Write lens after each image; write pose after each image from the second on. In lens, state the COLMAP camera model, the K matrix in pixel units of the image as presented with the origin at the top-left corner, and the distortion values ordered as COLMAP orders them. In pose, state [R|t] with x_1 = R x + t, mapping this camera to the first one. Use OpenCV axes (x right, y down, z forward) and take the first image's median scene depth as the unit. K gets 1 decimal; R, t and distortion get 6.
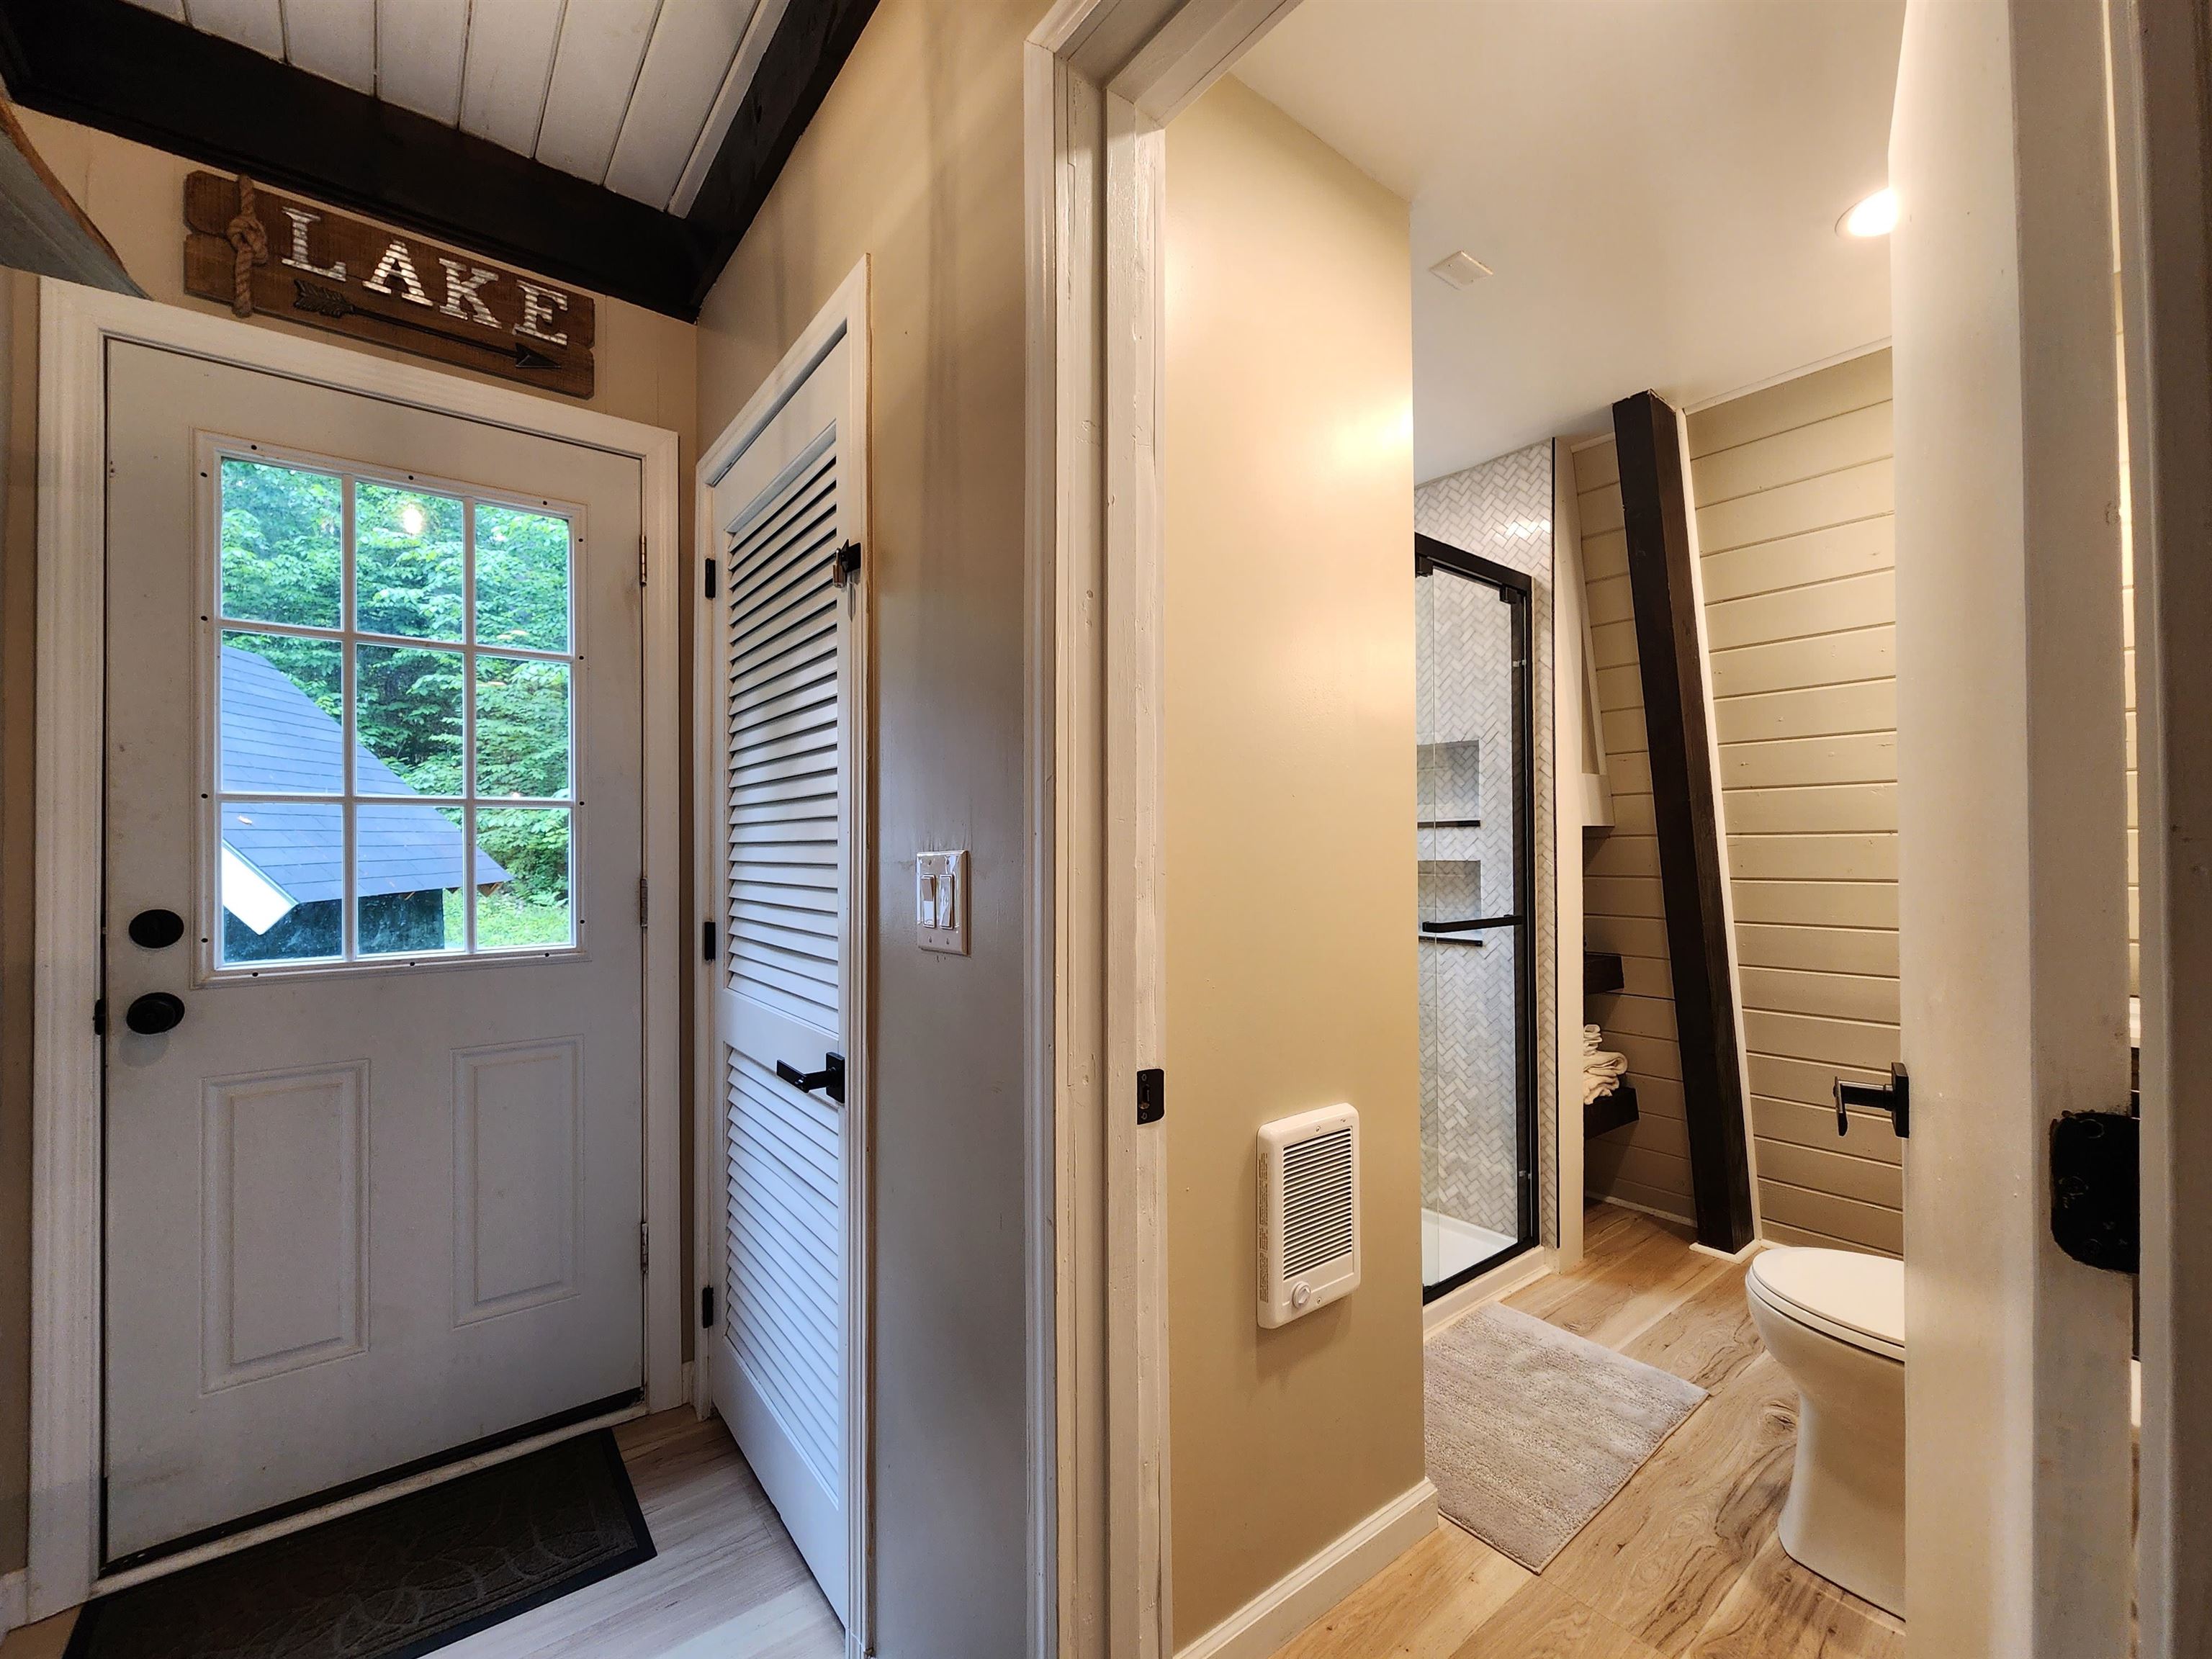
lens RADIAL K [[916.7, 0, 1090.1], [0, 916.7, 841.1], [0, 0, 1]] dist [0.000368, -0.000317]
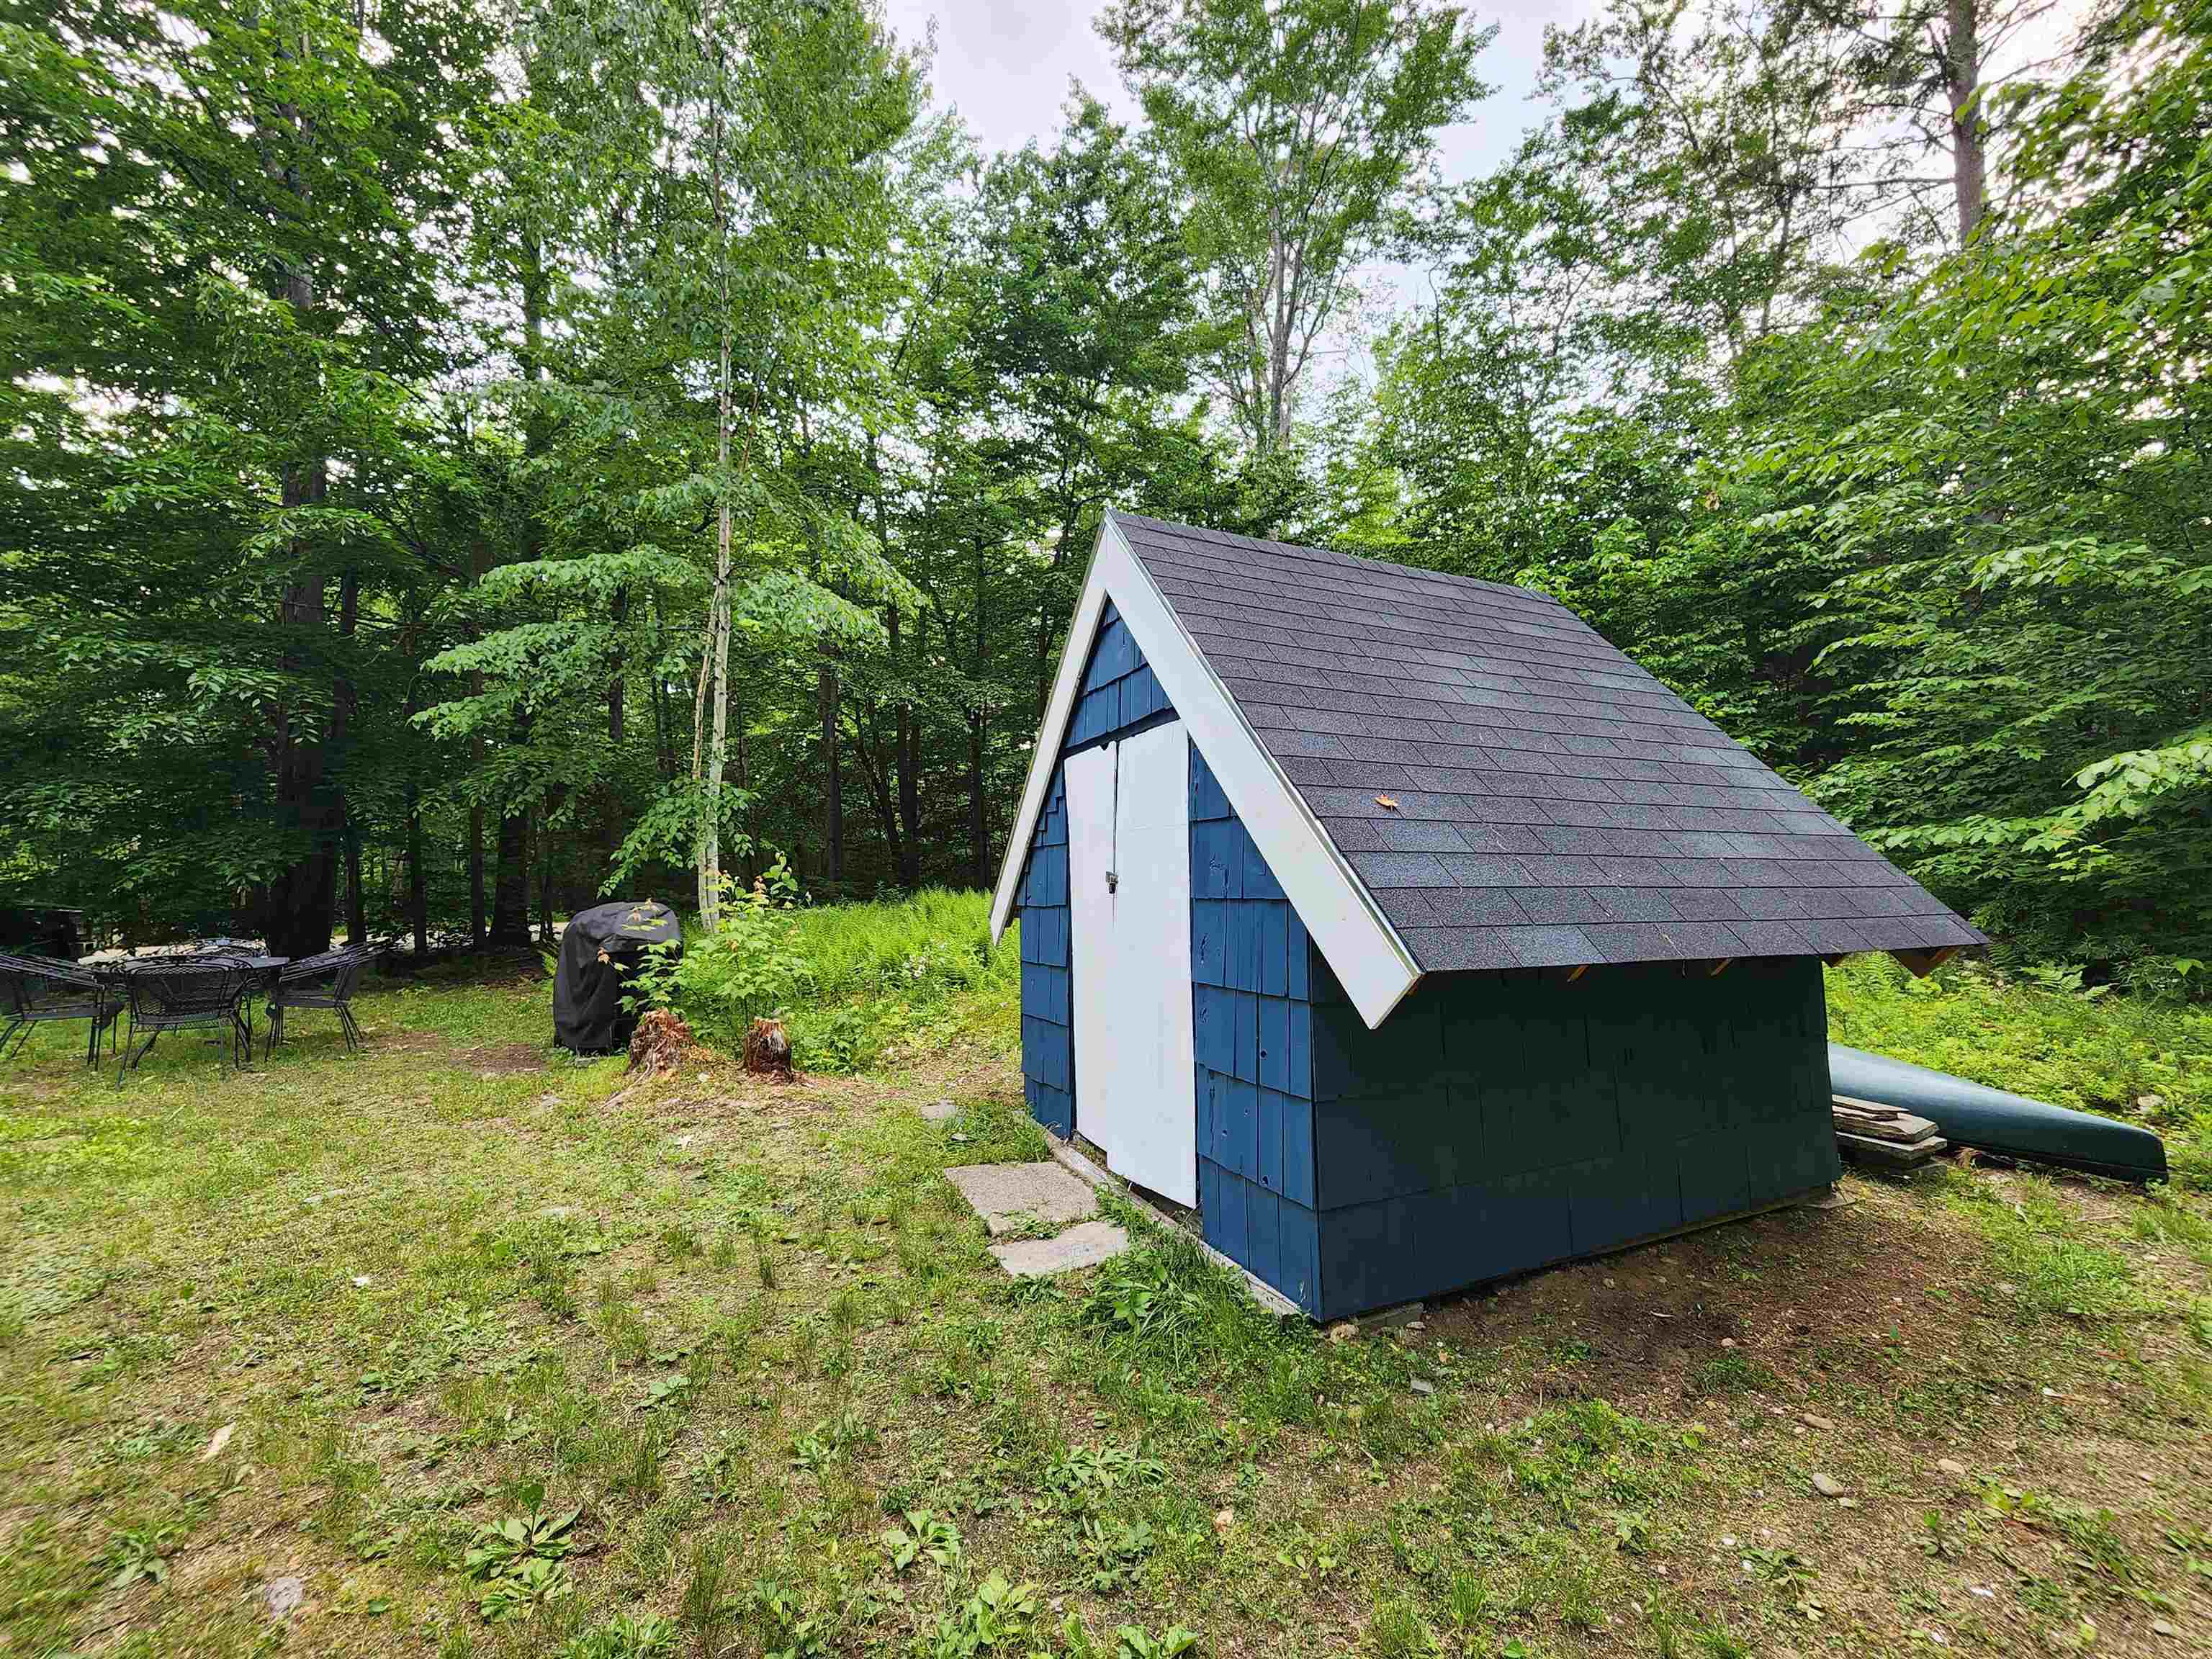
lens RADIAL K [[916.7, 0, 1090.1], [0, 916.7, 841.1], [0, 0, 1]] dist [0.000368, -0.000317]
pose [[0.236686, -0.037414, -0.970866, -0.189157], [-0.007277, 0.999162, -0.040278, 0.009156], [0.971559, 0.016598, 0.236216, 0.298545]]
